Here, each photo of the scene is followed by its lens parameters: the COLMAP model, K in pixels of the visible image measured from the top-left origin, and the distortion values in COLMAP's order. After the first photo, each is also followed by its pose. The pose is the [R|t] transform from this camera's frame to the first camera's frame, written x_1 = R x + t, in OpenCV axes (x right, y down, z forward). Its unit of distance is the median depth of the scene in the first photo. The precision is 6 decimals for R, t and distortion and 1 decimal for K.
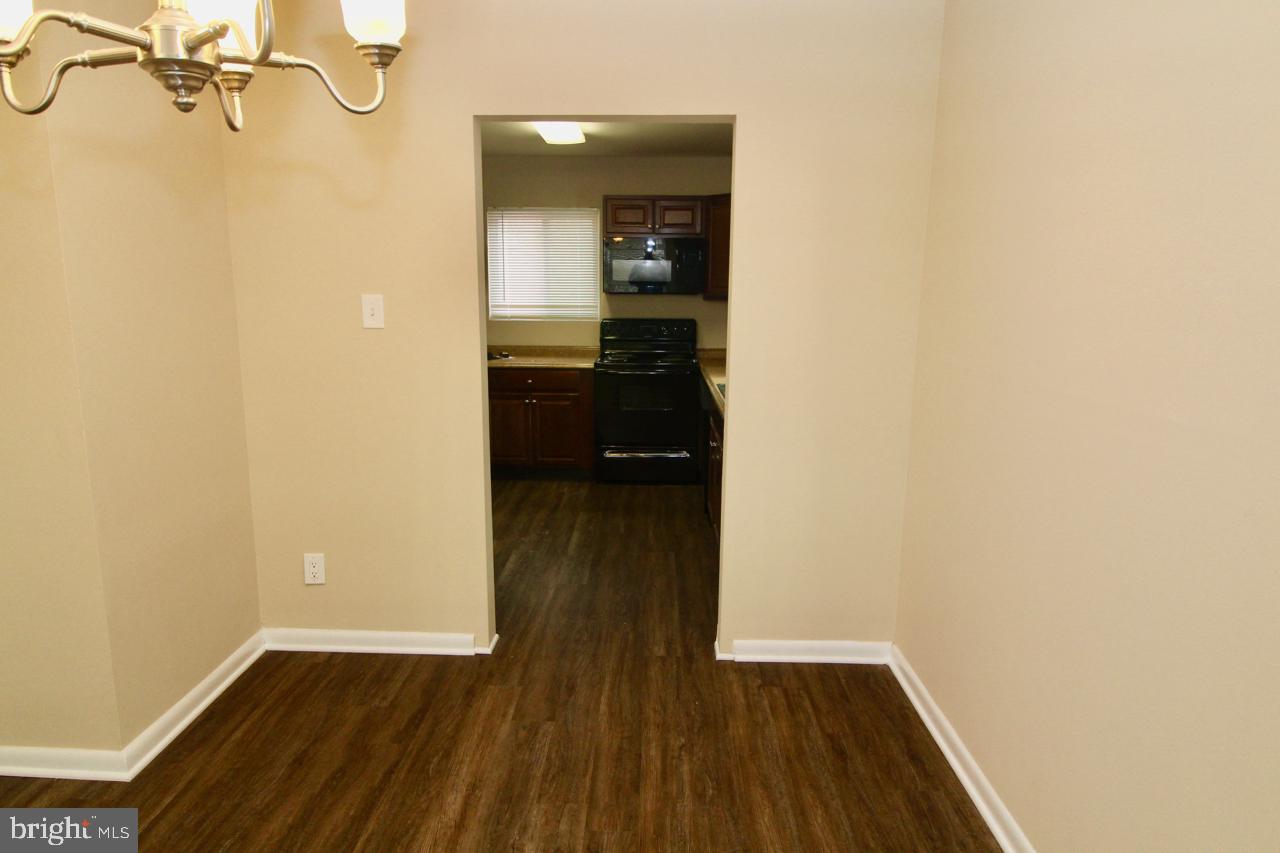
lens RADIAL K [[789.7, 0, 640.0], [0, 789.7, 426.5], [0, 0, 1]] dist [0.190809, -0.000049]
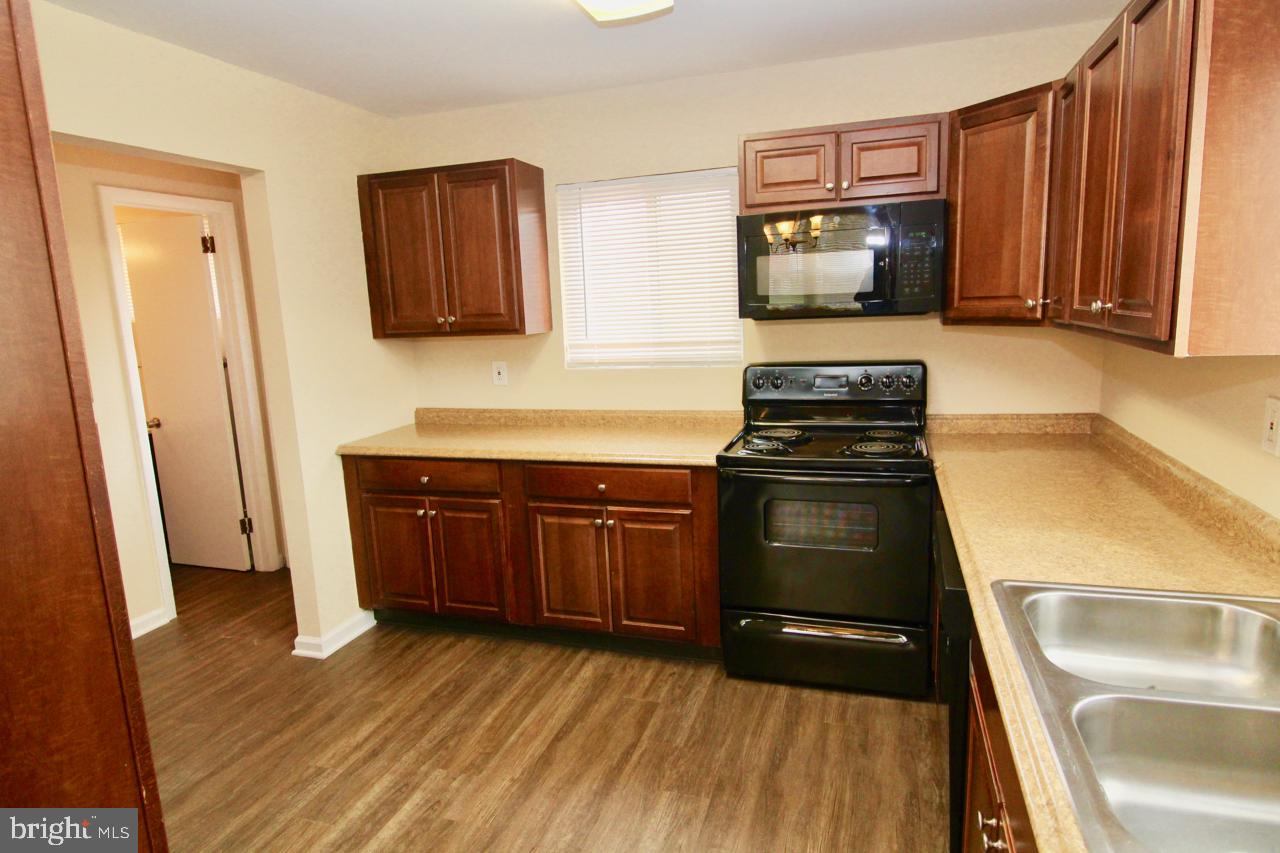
lens RADIAL K [[732.7, 0, 672.5], [0, 732.7, 432.1], [0, 0, 1]] dist [0.048587, -0.000107]
pose [[0.967926, 0.004877, -0.251187, 0.032272], [-0.005716, 0.999980, -0.002610, -0.087567], [0.251169, 0.003962, 0.967935, 0.494343]]
